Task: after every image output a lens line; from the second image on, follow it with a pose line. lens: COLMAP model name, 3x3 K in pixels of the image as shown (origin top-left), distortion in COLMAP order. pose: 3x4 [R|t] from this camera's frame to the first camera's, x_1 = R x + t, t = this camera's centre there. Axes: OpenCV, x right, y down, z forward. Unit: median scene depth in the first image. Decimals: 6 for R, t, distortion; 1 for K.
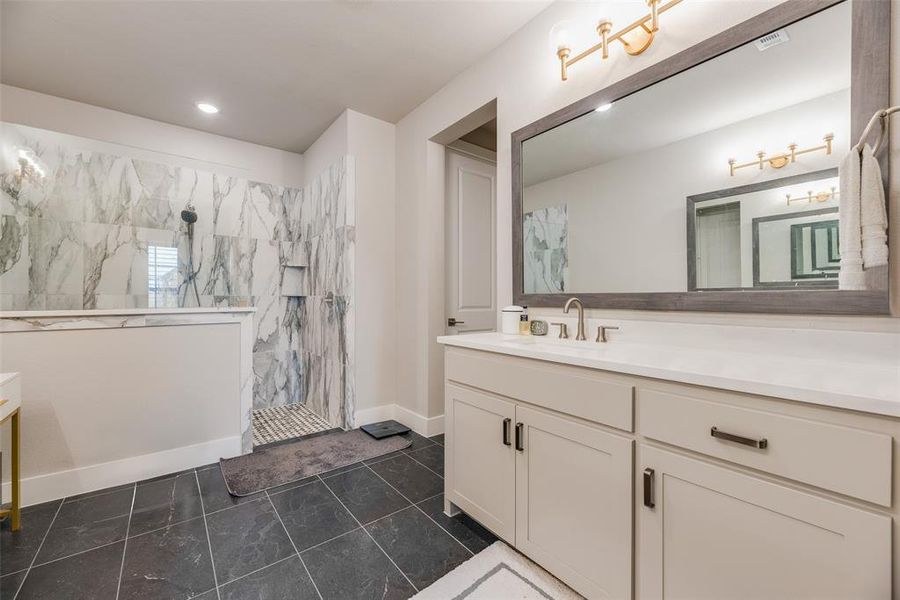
lens RADIAL K [[360.1, 0, 450.0], [0, 360.1, 300.0], [0, 0, 1]] dist [0.000610, -0.000006]
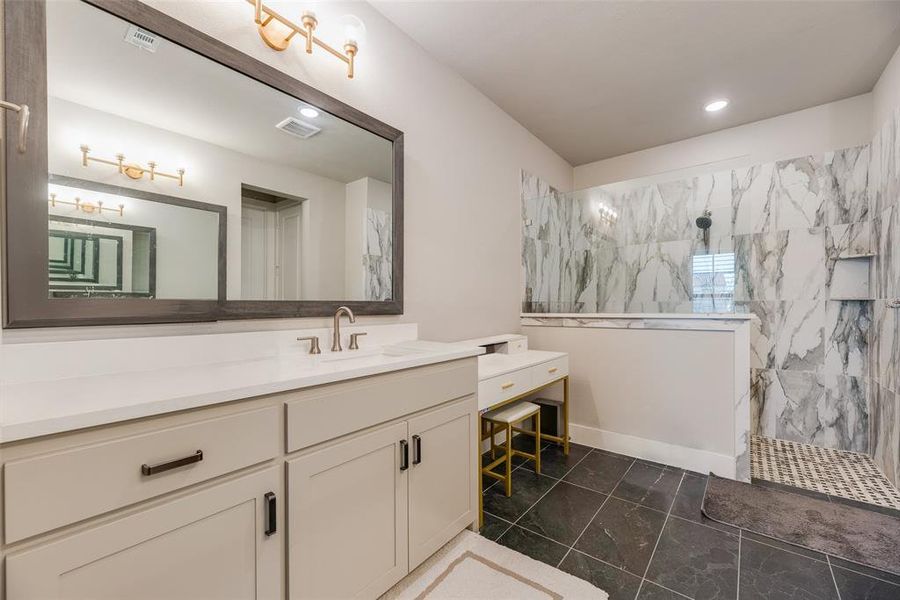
lens RADIAL K [[364.0, 0, 451.3], [0, 364.0, 306.3], [0, 0, 1]] dist [0.000745, 0.000068]
pose [[0.217884, -0.001177, -0.975974, 0.114116], [0.003148, 0.999995, -0.000504, -0.000222], [0.975970, -0.002963, 0.217886, 0.092156]]
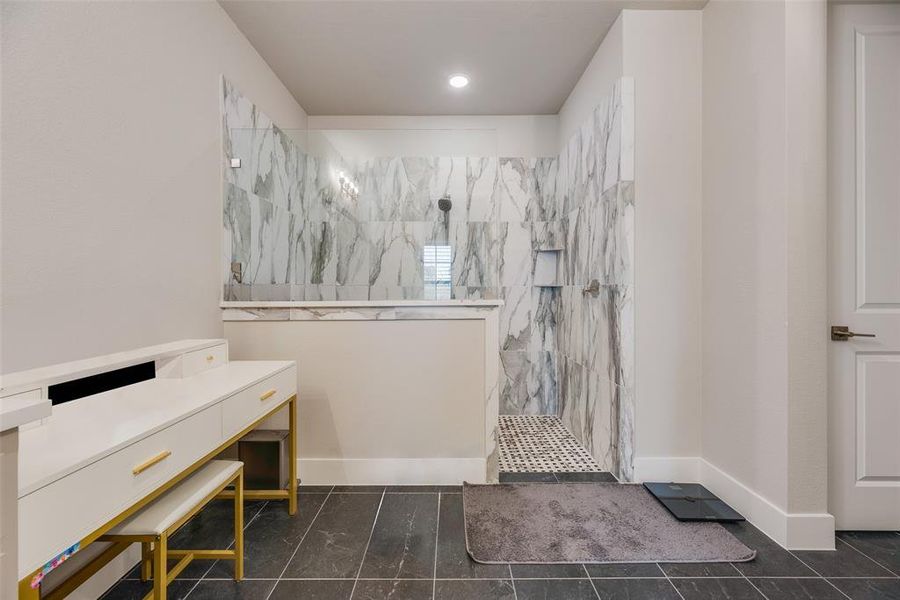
lens RADIAL K [[365.7, 0, 450.4], [0, 365.7, 292.6], [0, 0, 1]] dist [0.000558, -0.000025]
pose [[0.785258, 0.000914, -0.619168, -0.105287], [0.001252, 0.999995, 0.003065, 0.000863], [0.619168, -0.003182, 0.785252, 0.239499]]
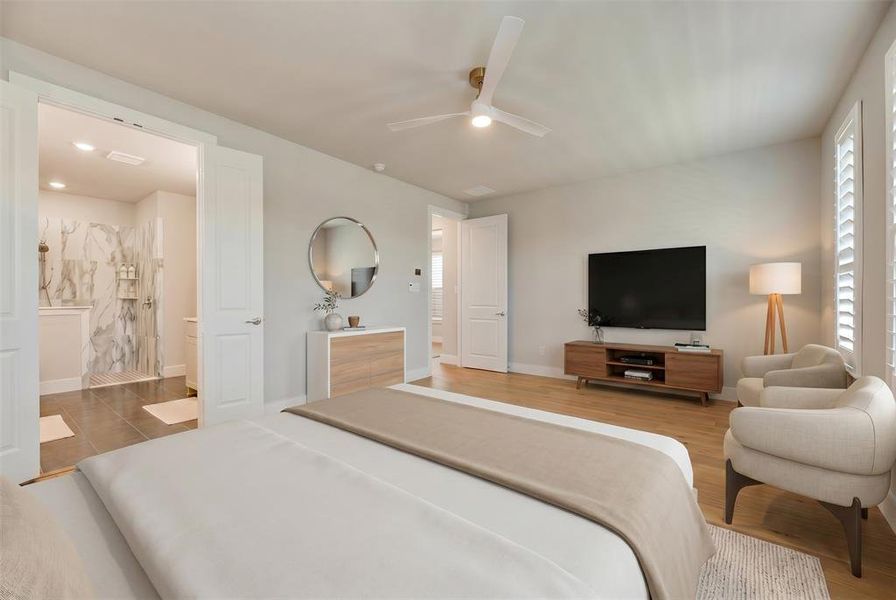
lens RADIAL K [[359.6, 0, 449.2], [0, 359.6, 298.9], [0, 0, 1]] dist [-0.000634, -0.000158]
pose [[0.969505, -0.002213, 0.245062, 0.608665], [0.001261, 0.999991, 0.004044, -0.018614], [-0.245069, -0.003612, 0.969499, -0.951460]]
